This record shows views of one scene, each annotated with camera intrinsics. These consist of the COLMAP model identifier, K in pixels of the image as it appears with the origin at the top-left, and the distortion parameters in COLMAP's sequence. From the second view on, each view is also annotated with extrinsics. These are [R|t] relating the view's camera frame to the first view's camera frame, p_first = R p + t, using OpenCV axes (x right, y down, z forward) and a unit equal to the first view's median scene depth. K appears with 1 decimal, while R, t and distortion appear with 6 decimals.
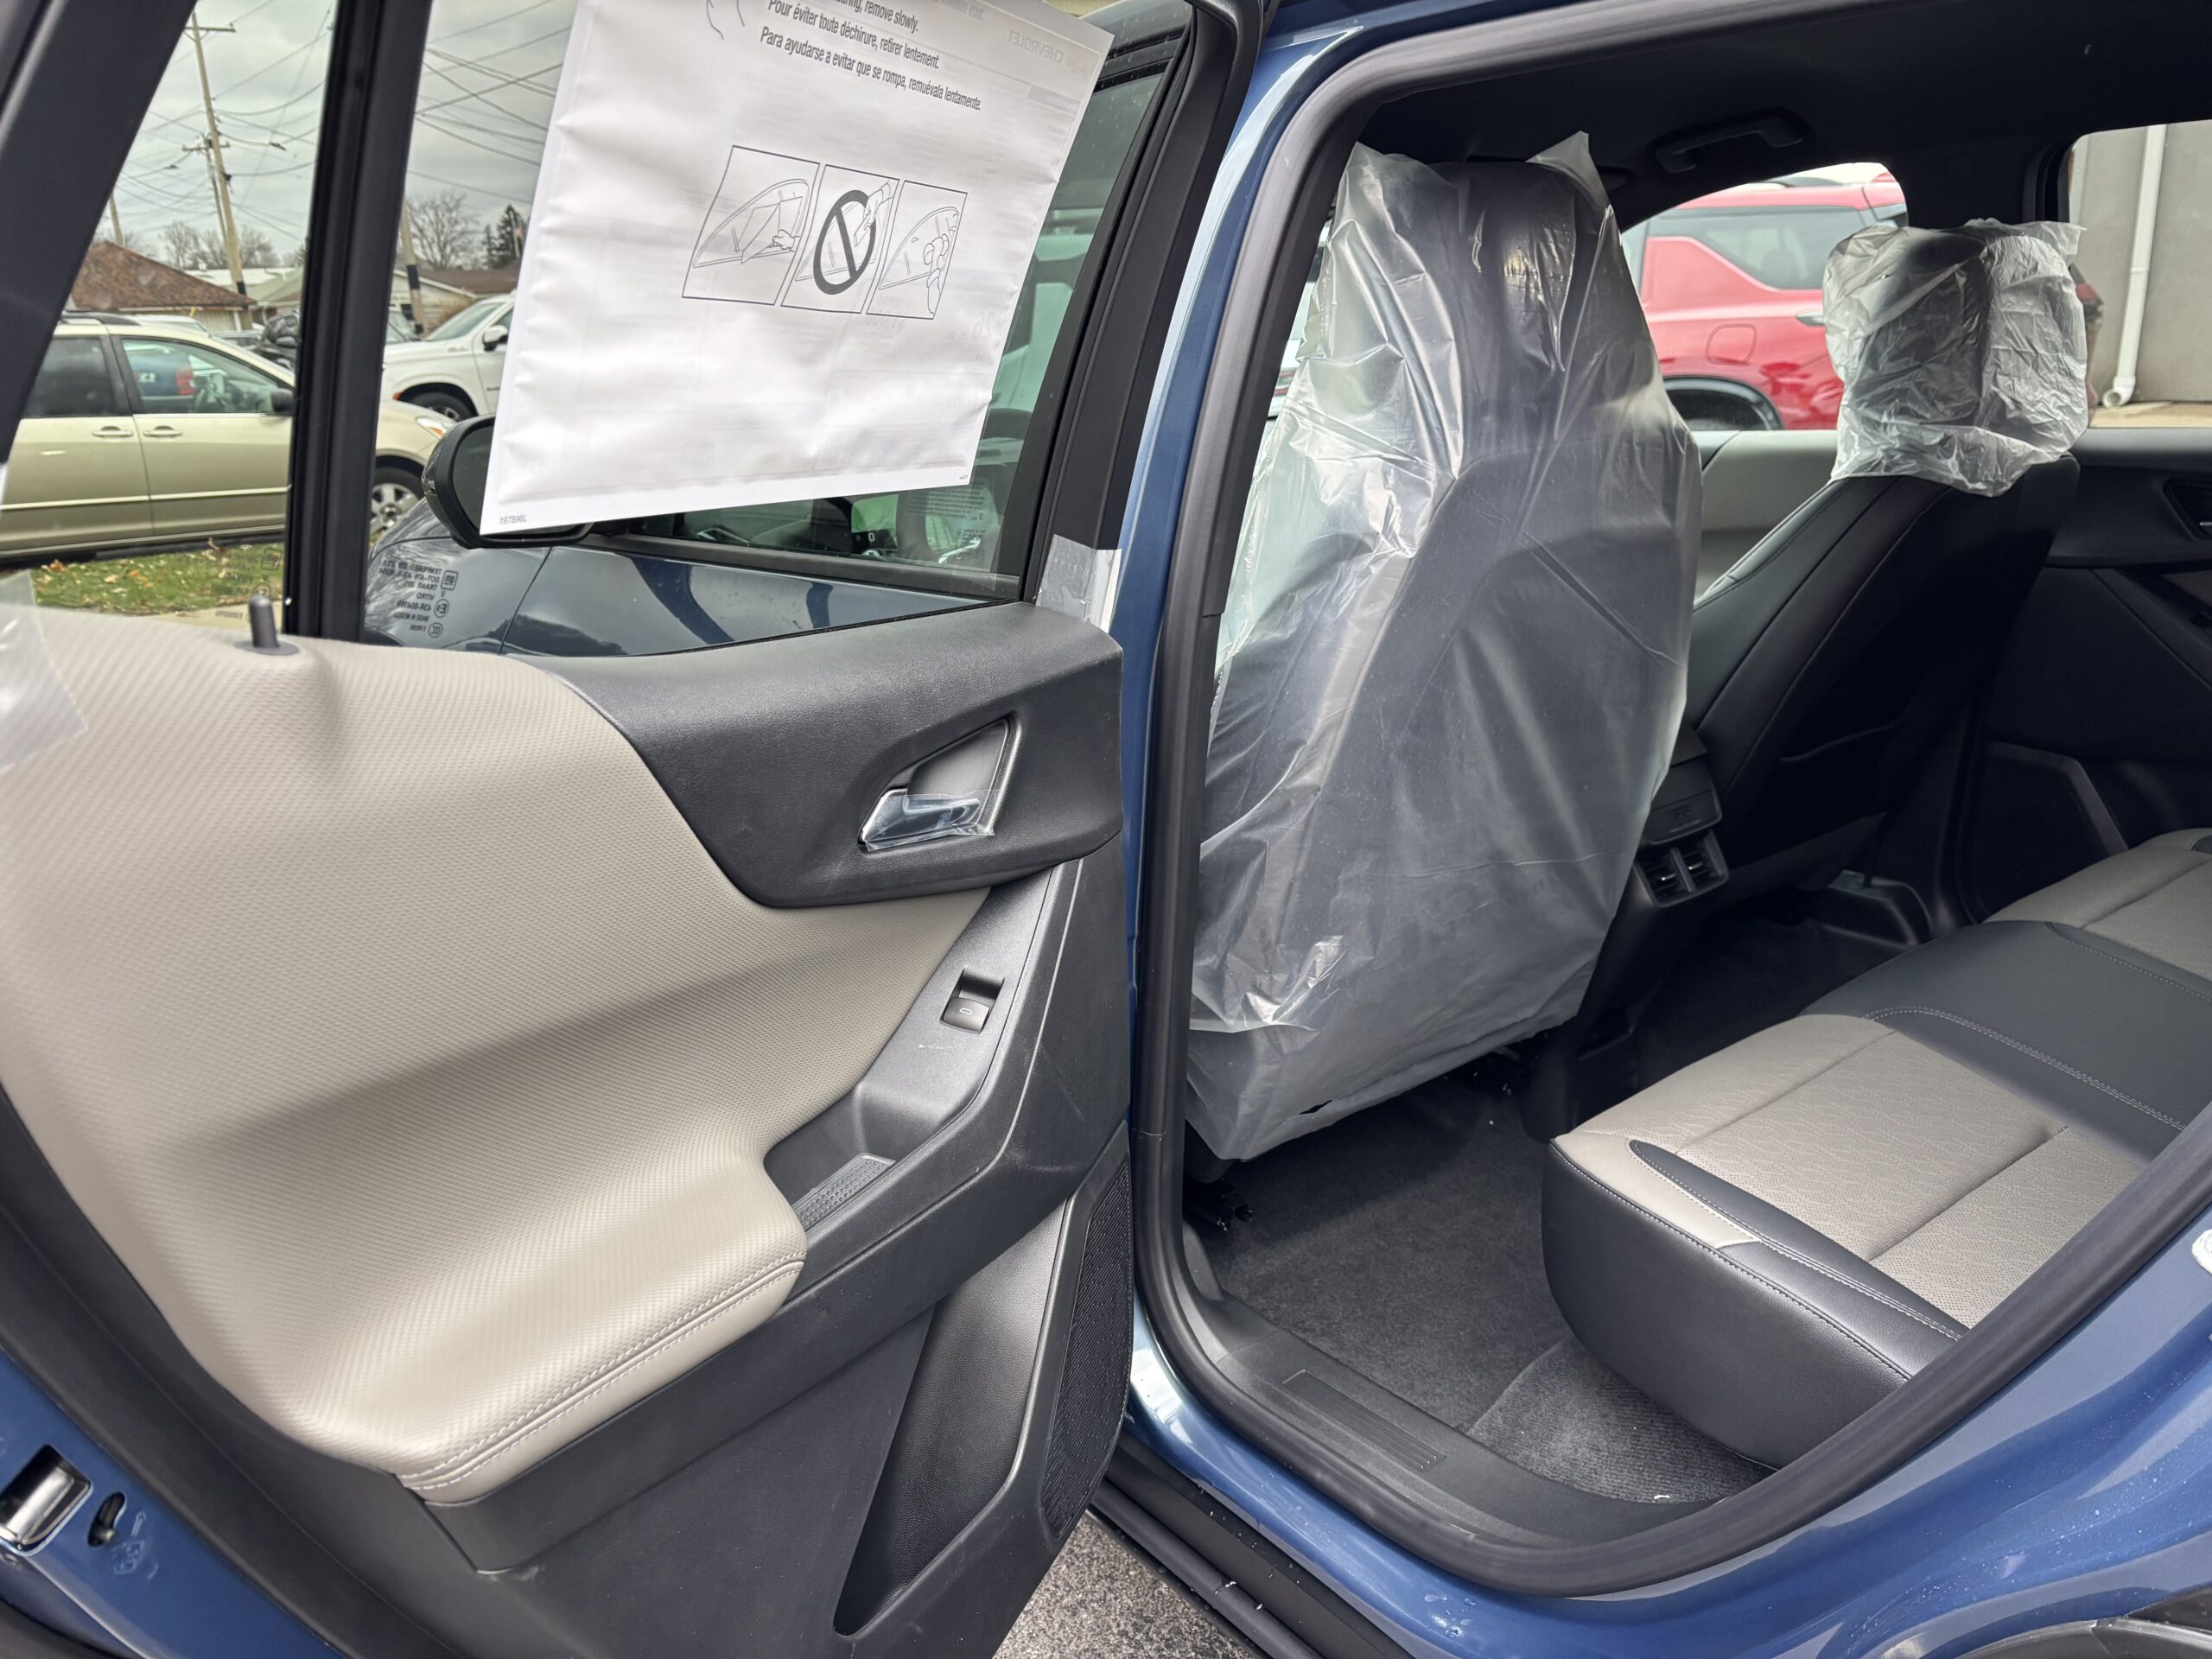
lens RADIAL K [[1682.6, 0, 1096.5], [0, 1682.6, 839.7], [0, 0, 1]] dist [0.031703, -0.026185]
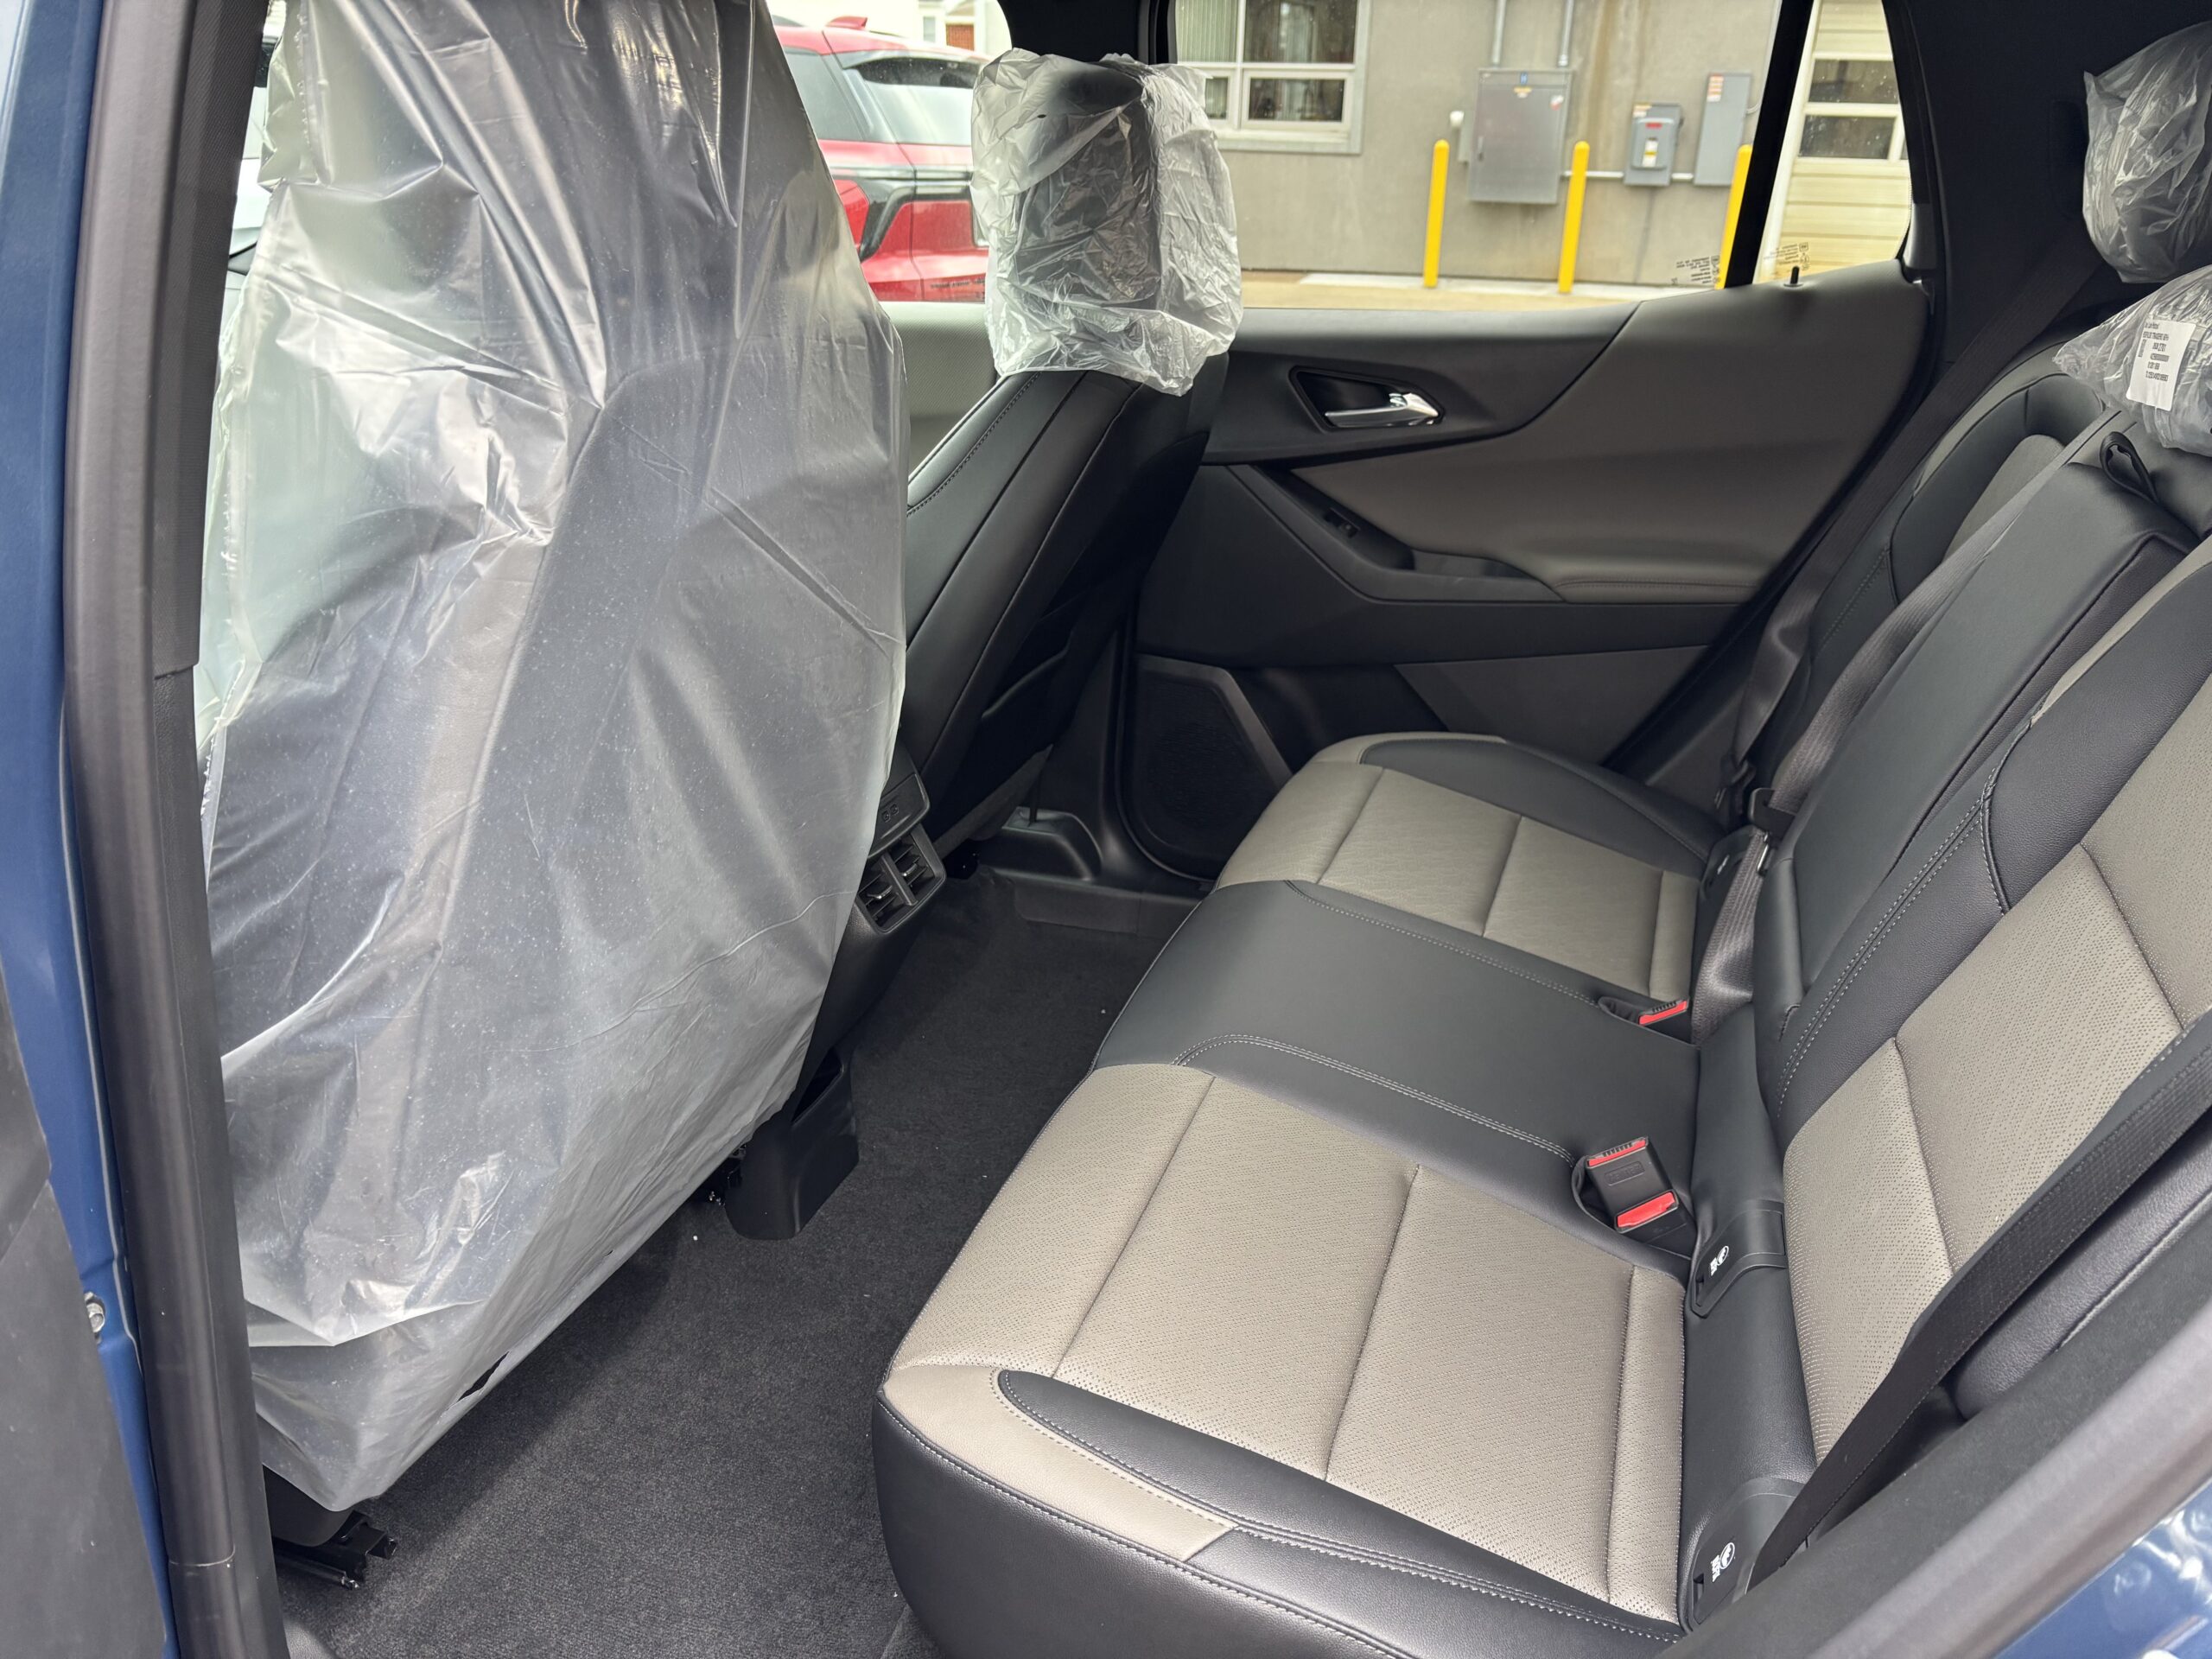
lens RADIAL K [[1682.6, 0, 1115.4], [0, 1682.6, 840.1], [0, 0, 1]] dist [0.031703, -0.026185]
pose [[0.831419, -0.158779, 0.532476, 0.020297], [0.112625, 0.986567, 0.118330, -0.102751], [-0.544112, -0.038412, 0.838133, 0.359097]]
